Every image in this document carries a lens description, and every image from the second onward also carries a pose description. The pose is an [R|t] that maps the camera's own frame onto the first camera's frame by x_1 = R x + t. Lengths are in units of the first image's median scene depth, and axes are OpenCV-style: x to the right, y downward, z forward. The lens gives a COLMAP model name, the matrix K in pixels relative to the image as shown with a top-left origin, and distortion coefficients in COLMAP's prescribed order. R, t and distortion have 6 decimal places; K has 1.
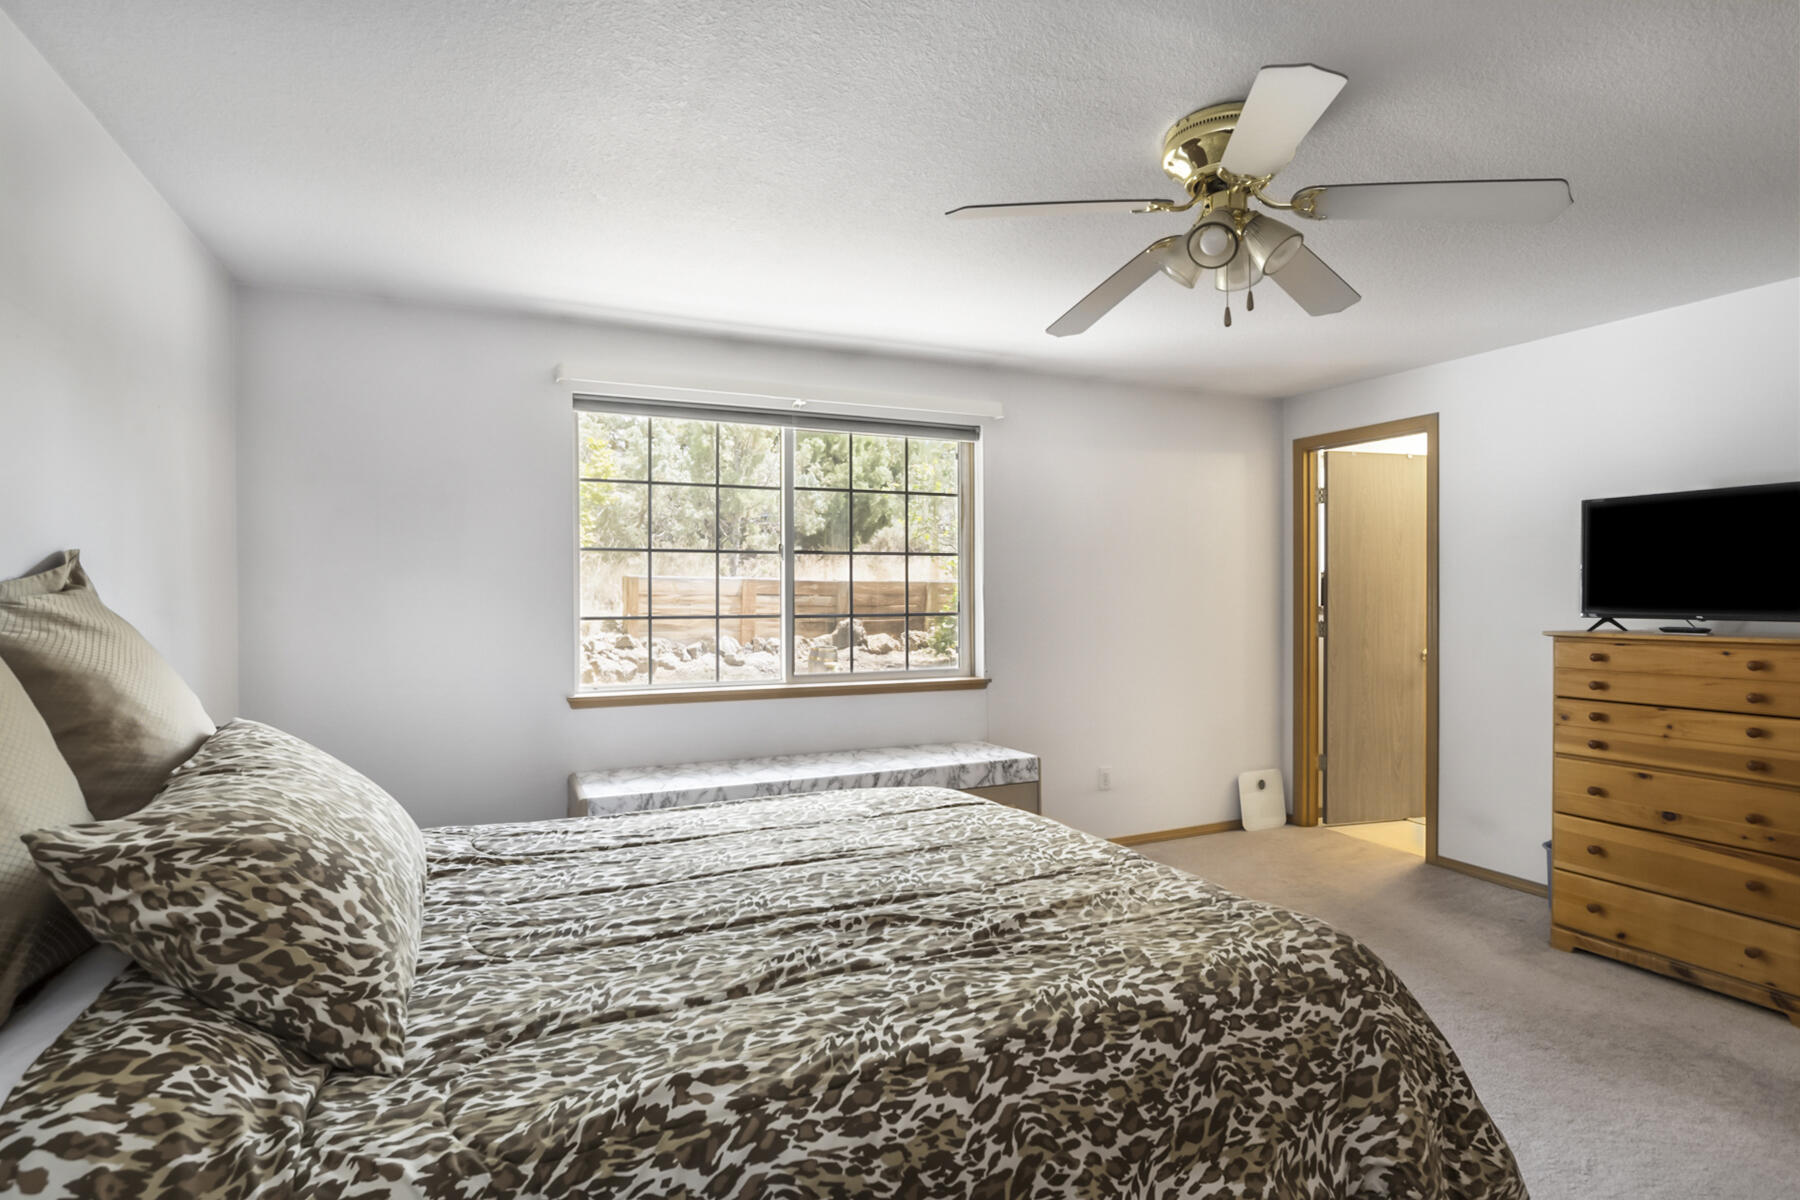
lens RADIAL K [[912.6, 0, 899.0], [0, 912.6, 595.5], [0, 0, 1]] dist [-0.017311, 0.006537]
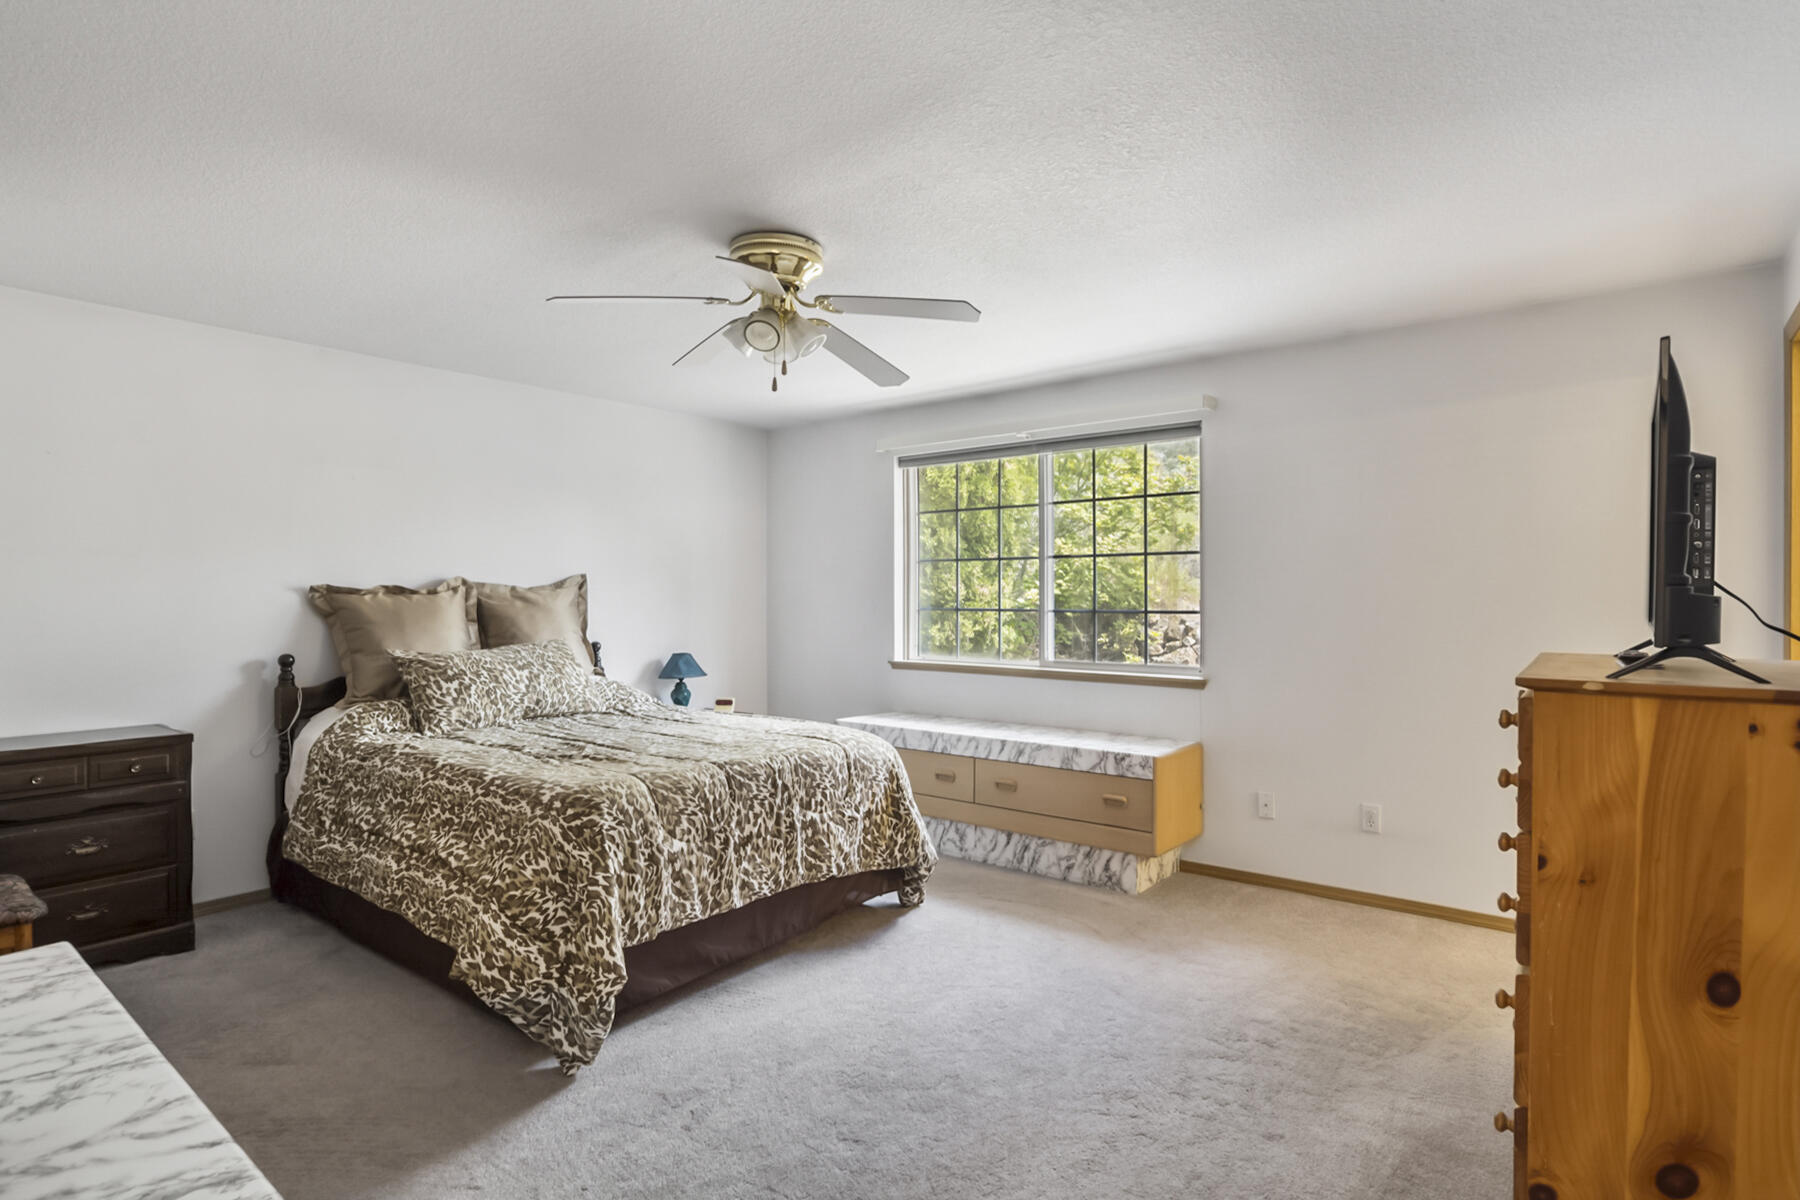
lens RADIAL K [[912.6, 0, 901.1], [0, 912.6, 602.4], [0, 0, 1]] dist [-0.017311, 0.006537]
pose [[0.447401, 0.009359, -0.894284, 0.935081], [-0.004712, 0.999956, 0.008107, 0.002855], [0.894321, 0.000587, 0.447426, 0.317002]]
